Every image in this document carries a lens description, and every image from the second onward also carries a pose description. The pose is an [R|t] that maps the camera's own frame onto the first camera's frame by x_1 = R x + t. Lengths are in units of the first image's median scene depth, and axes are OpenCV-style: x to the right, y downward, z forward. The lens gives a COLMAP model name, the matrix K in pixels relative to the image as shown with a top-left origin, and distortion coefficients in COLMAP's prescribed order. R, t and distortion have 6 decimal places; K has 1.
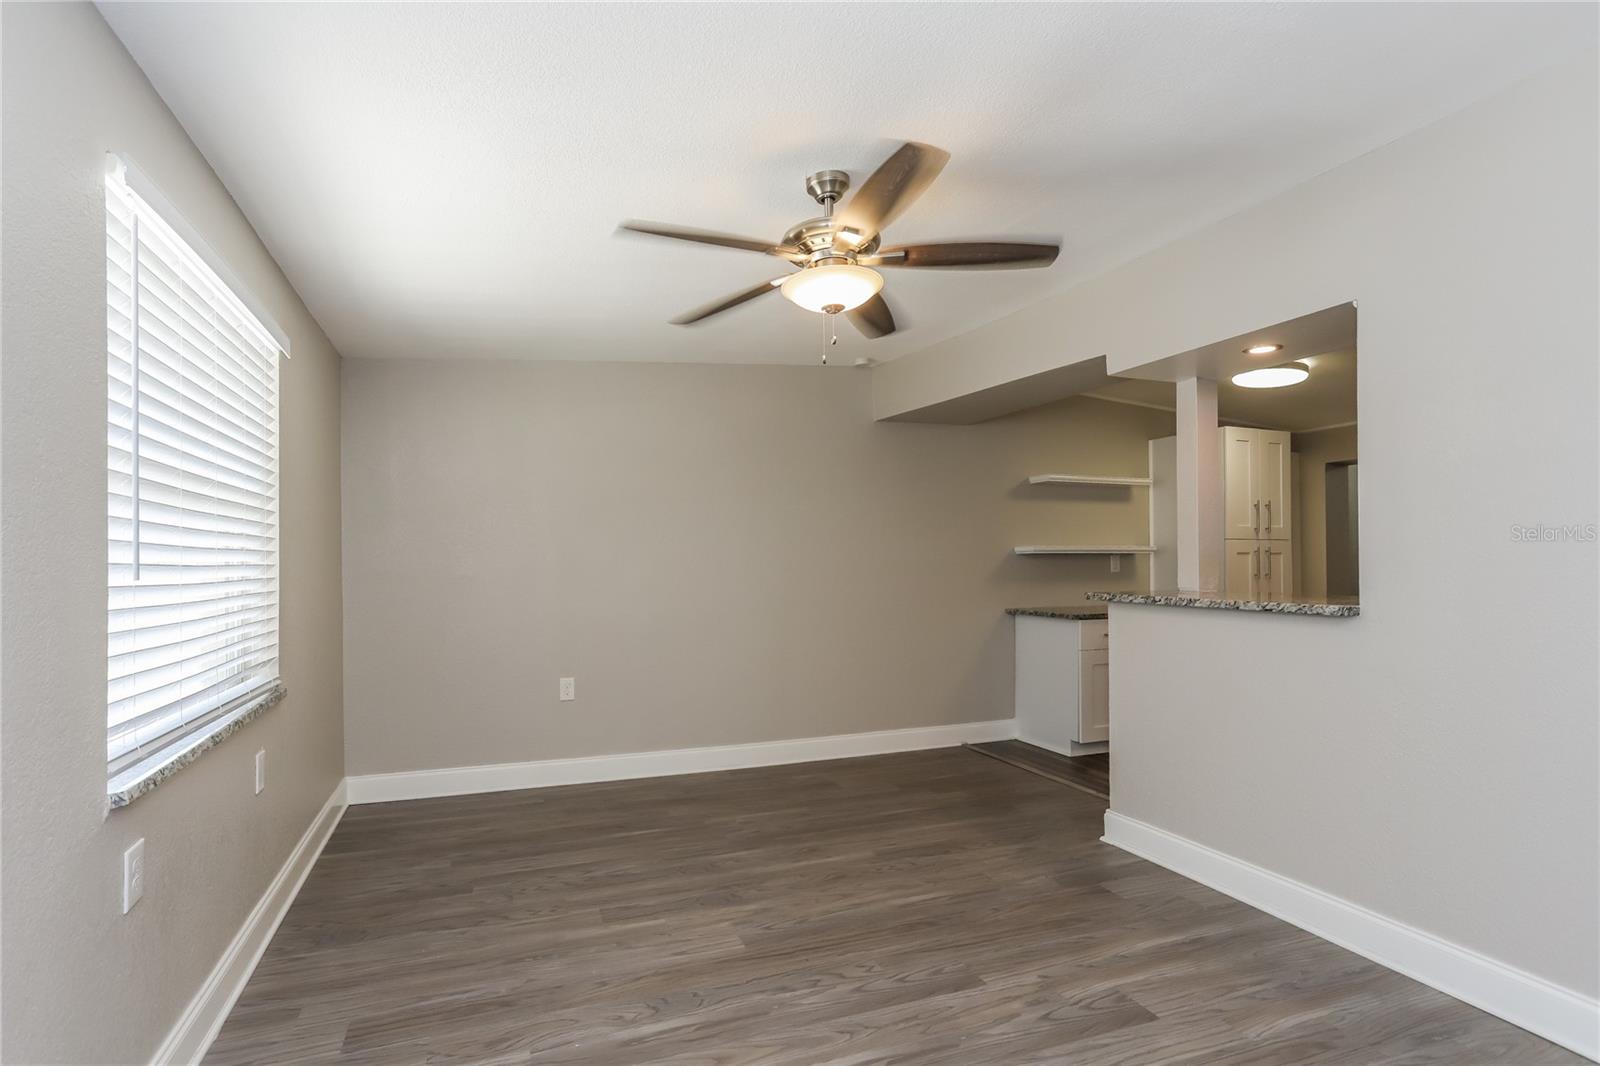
lens RADIAL K [[802.5, 0, 804.6], [0, 802.5, 541.3], [0, 0, 1]] dist [-0.062380, 0.038183]
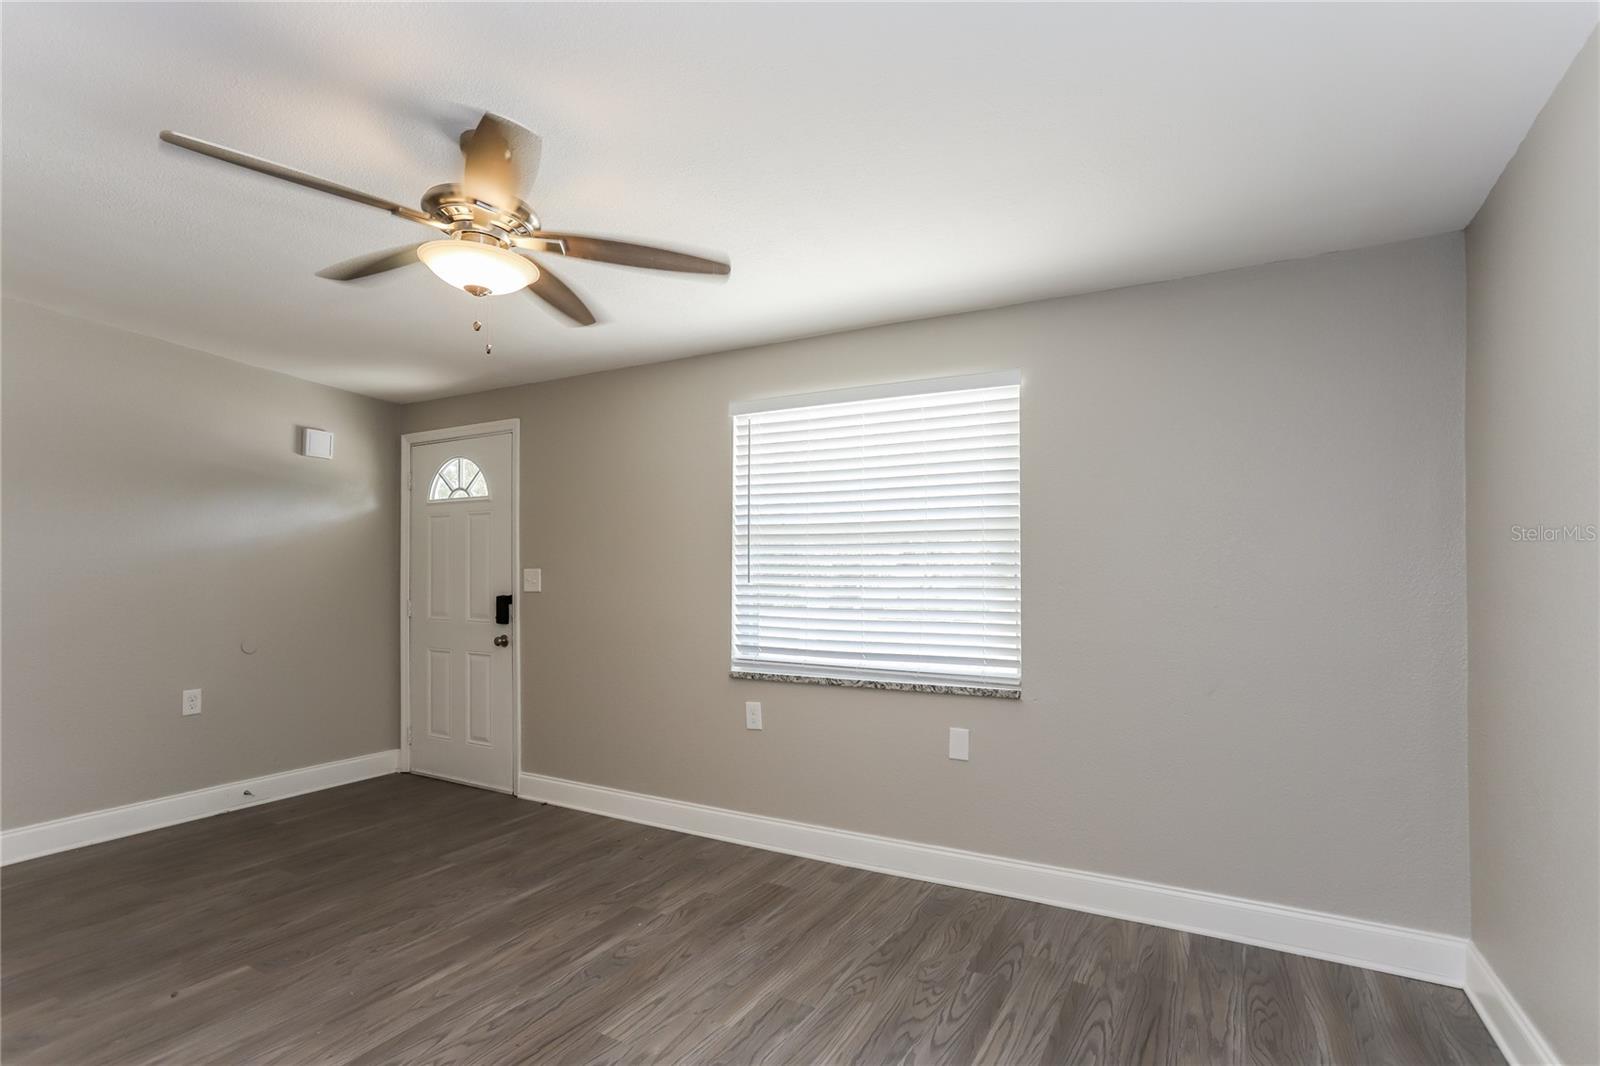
lens RADIAL K [[802.5, 0, 804.6], [0, 802.5, 541.3], [0, 0, 1]] dist [-0.062380, 0.038183]
pose [[-0.783621, -0.022689, -0.620825, 0.308156], [0.012987, 0.998516, -0.052886, 0.036531], [0.621104, -0.049505, -0.782163, 1.944779]]
